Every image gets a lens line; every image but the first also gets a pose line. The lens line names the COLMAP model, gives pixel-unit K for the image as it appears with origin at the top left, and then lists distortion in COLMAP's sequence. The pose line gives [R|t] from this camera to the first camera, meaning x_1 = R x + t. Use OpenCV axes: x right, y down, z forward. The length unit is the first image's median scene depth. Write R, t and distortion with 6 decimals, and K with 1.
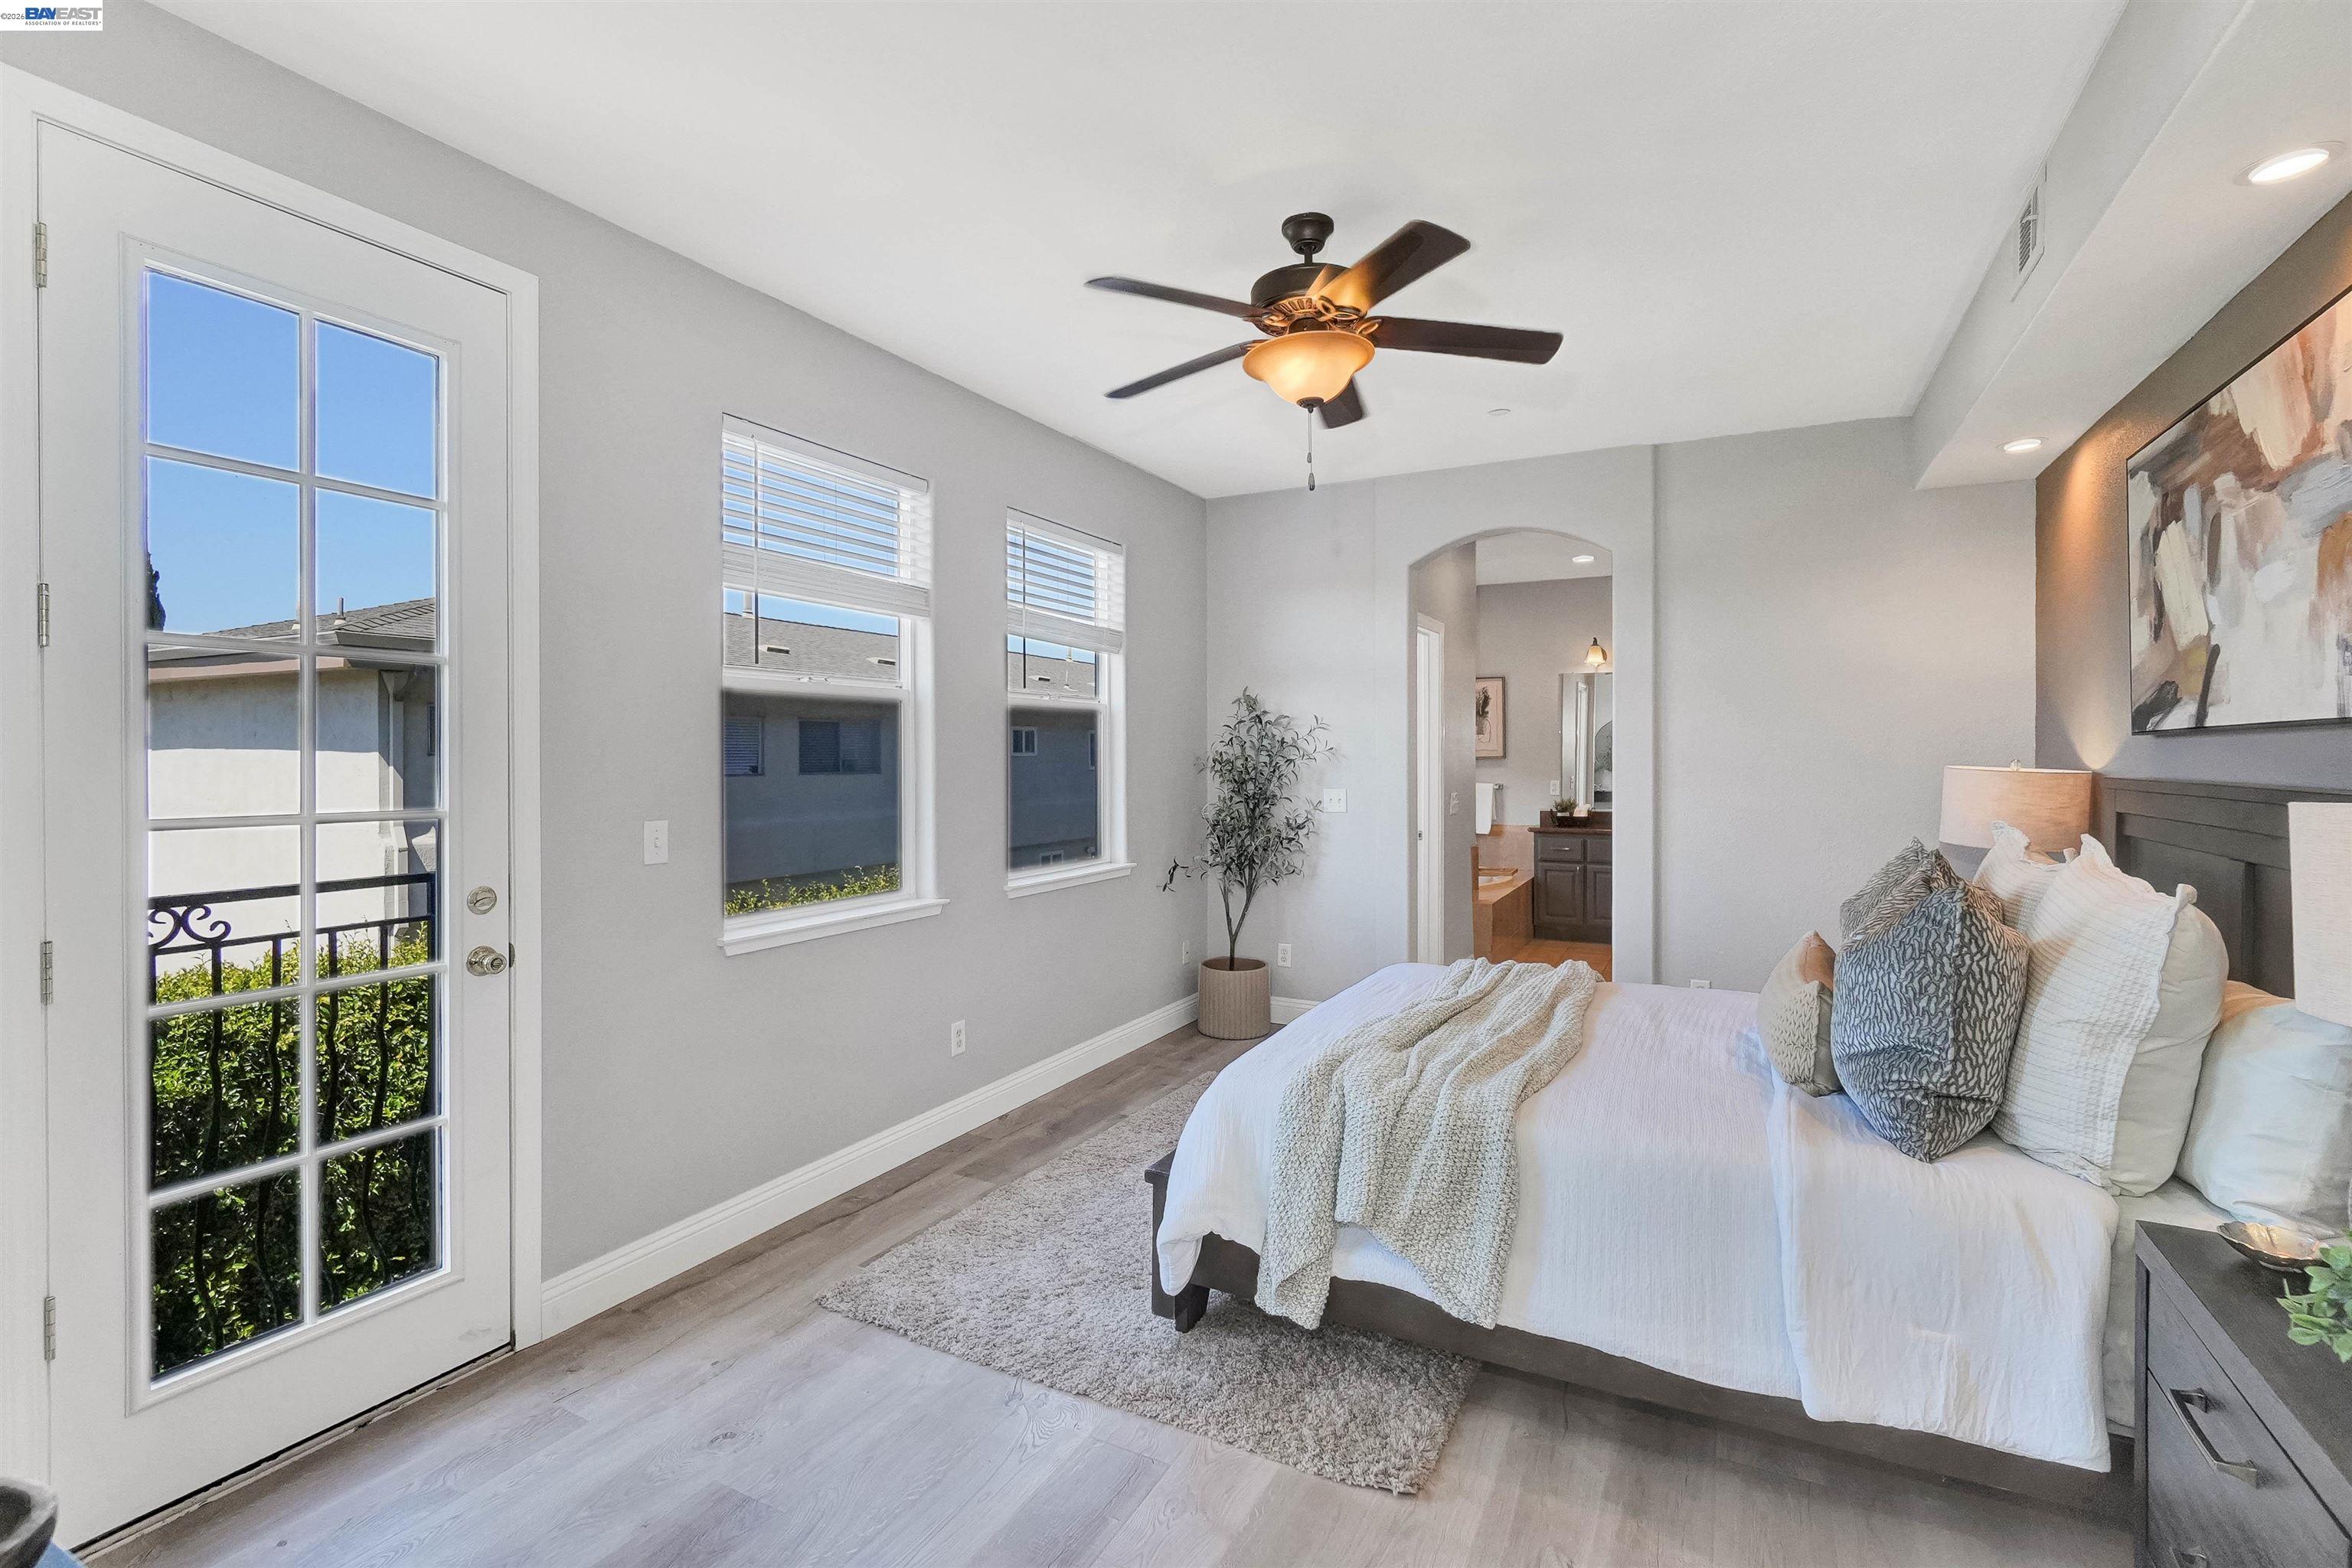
lens RADIAL K [[1062.3, 0, 1184.8], [0, 1062.3, 761.8], [0, 0, 1]] dist [-0.000322, -0.000173]
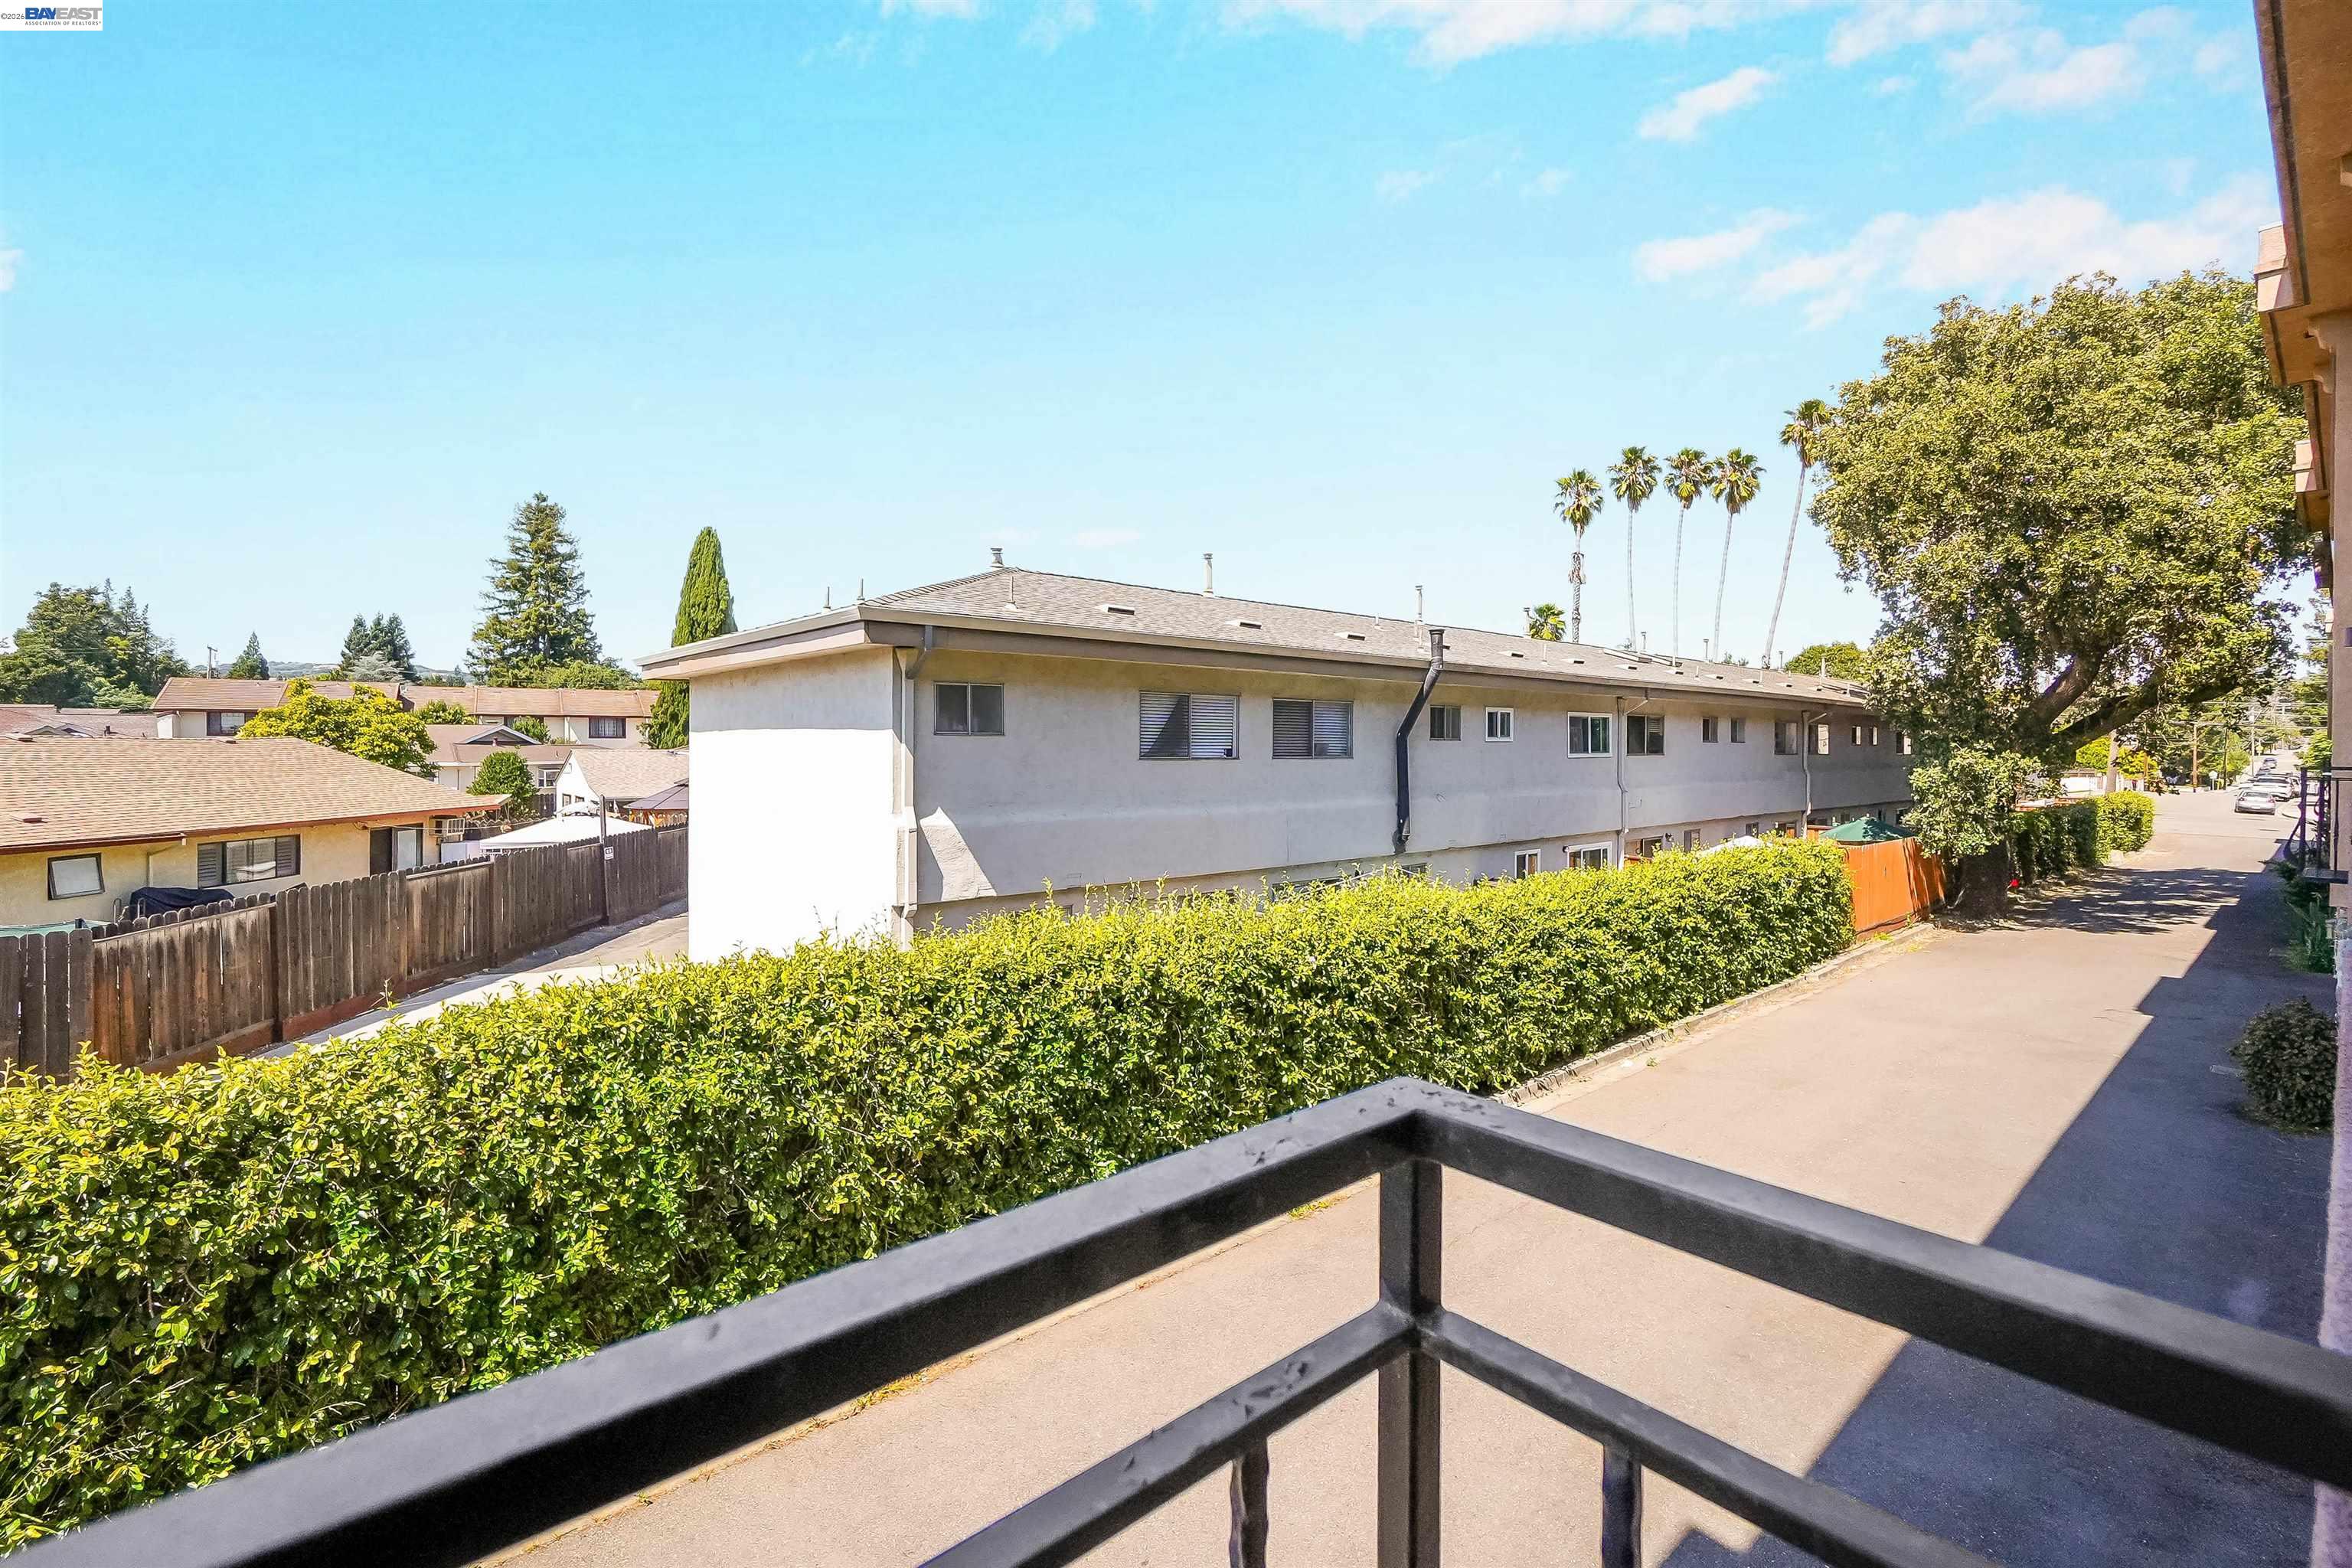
lens RADIAL K [[1053.2, 0, 1207.4], [0, 1053.2, 760.2], [0, 0, 1]] dist [-0.007636, 0.003988]
pose [[0.940353, 0.007276, -0.340121, -0.221999], [-0.005191, 0.999962, 0.007040, 0.014328], [0.340160, -0.004854, 0.940355, 0.265629]]
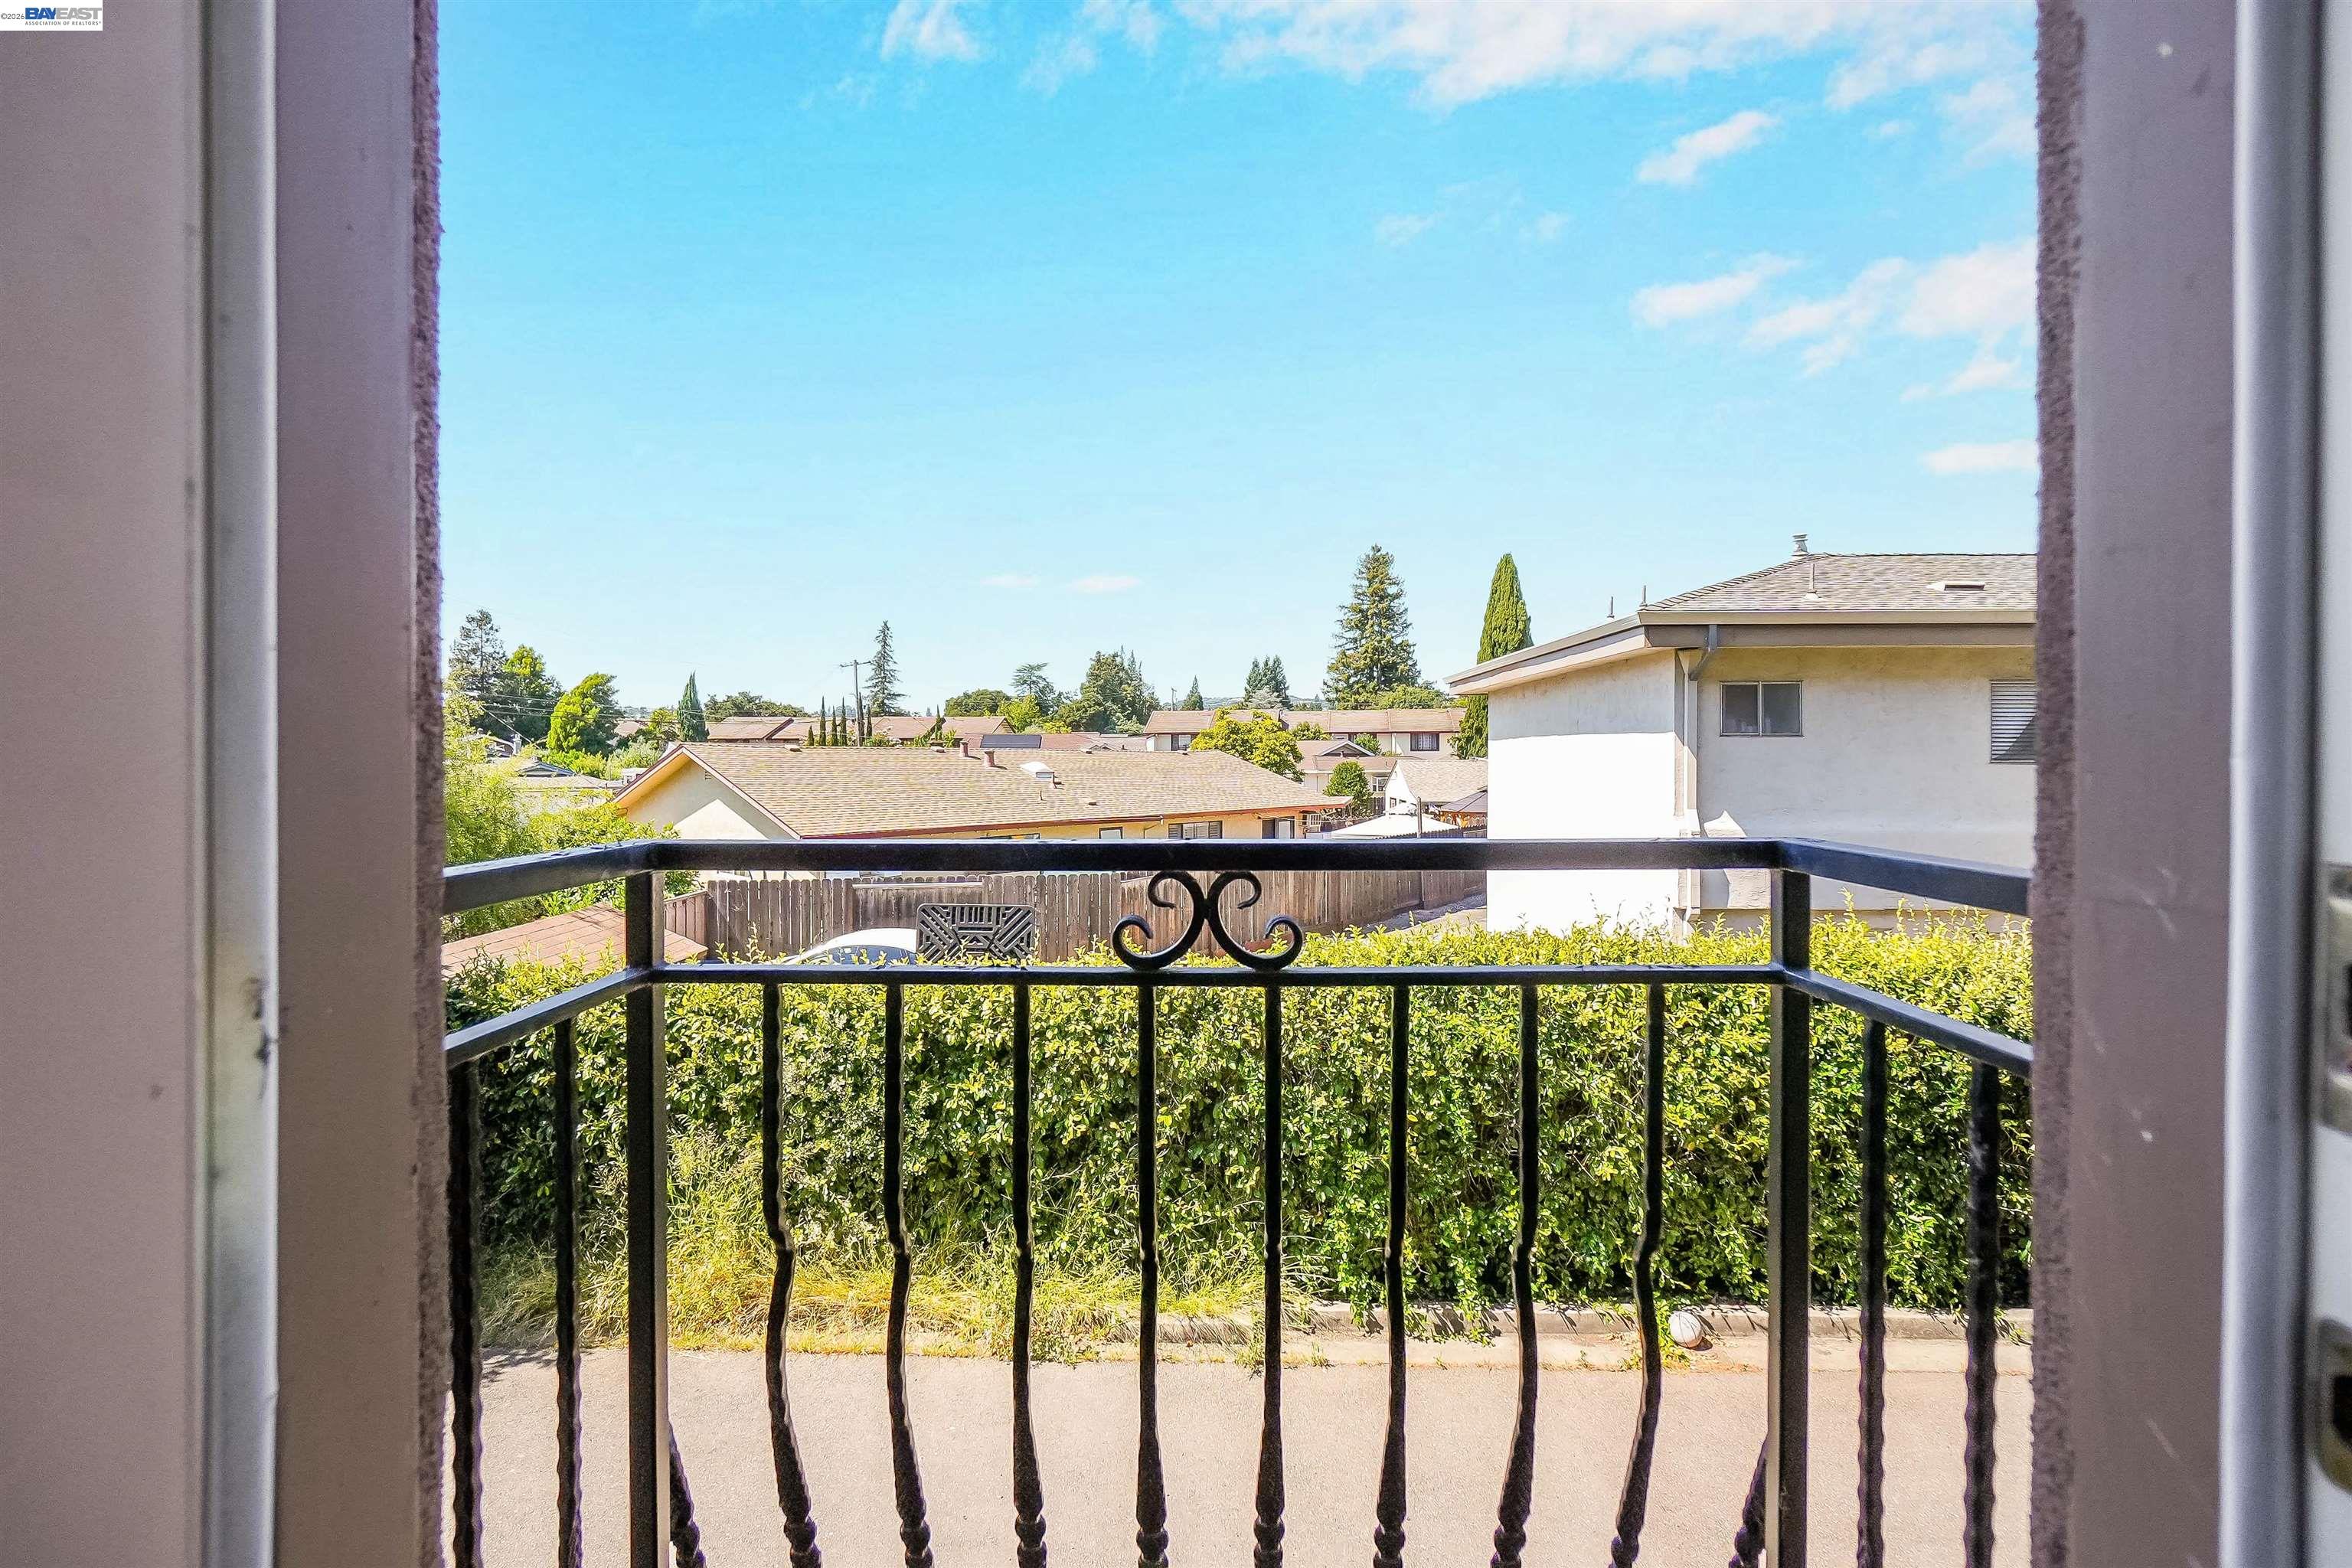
lens RADIAL K [[1032.4, 0, 1182.1], [0, 1032.4, 776.1], [0, 0, 1]] dist [-0.014620, 0.005262]
pose [[0.456278, 0.014807, -0.889714, -0.170466], [-0.003724, 0.999885, 0.014731, 0.026796], [0.889830, -0.003408, 0.456280, 0.228443]]
